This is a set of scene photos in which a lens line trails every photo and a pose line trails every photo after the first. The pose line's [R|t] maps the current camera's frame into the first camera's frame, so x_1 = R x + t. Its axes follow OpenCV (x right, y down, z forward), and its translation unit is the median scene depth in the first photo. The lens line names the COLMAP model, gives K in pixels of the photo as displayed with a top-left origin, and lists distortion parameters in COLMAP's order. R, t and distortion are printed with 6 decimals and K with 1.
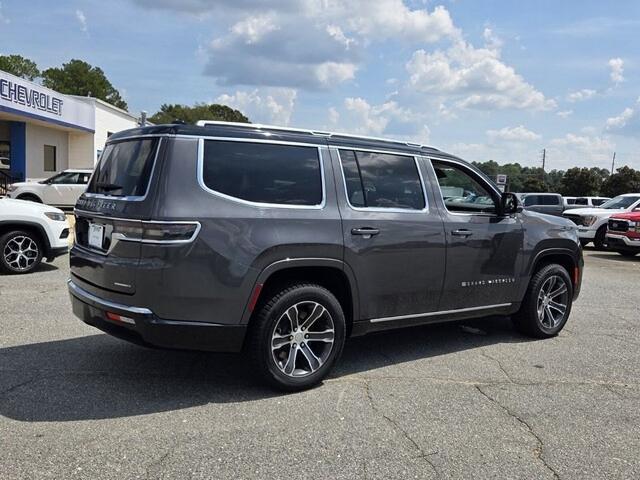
lens RADIAL K [[605.1, 0, 309.8], [0, 605.1, 223.8], [0, 0, 1]] dist [0.048916, 0.020945]
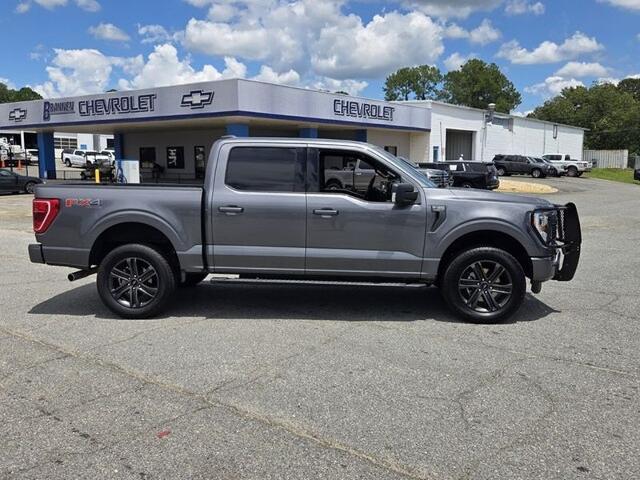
lens RADIAL K [[592.3, 0, 282.6], [0, 592.3, 239.0], [0, 0, 1]] dist [0.075636, -0.012828]
pose [[0.735577, 0.032483, -0.676662, 0.251863], [-0.005081, 0.999086, 0.042438, 0.006728], [0.677422, -0.027778, 0.735070, -0.010530]]
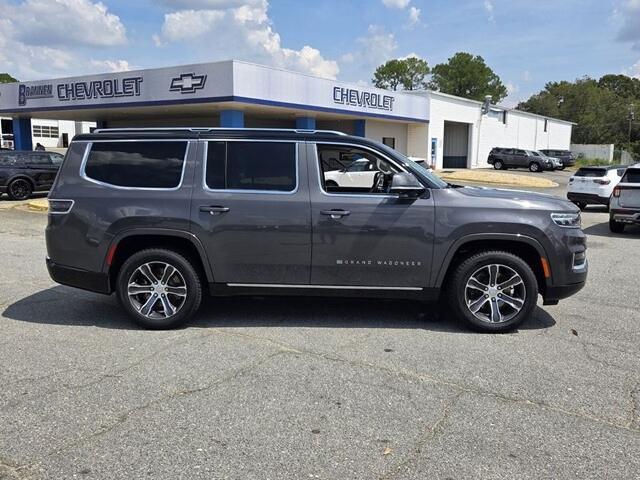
lens RADIAL K [[577.7, 0, 294.1], [0, 577.7, 240.2], [0, 0, 1]] dist [0.065495, -0.004944]
pose [[0.767901, 0.047510, -0.638804, 0.172958], [-0.010464, 0.998043, 0.061649, 0.000348], [0.640483, -0.040656, 0.766895, 0.040456]]
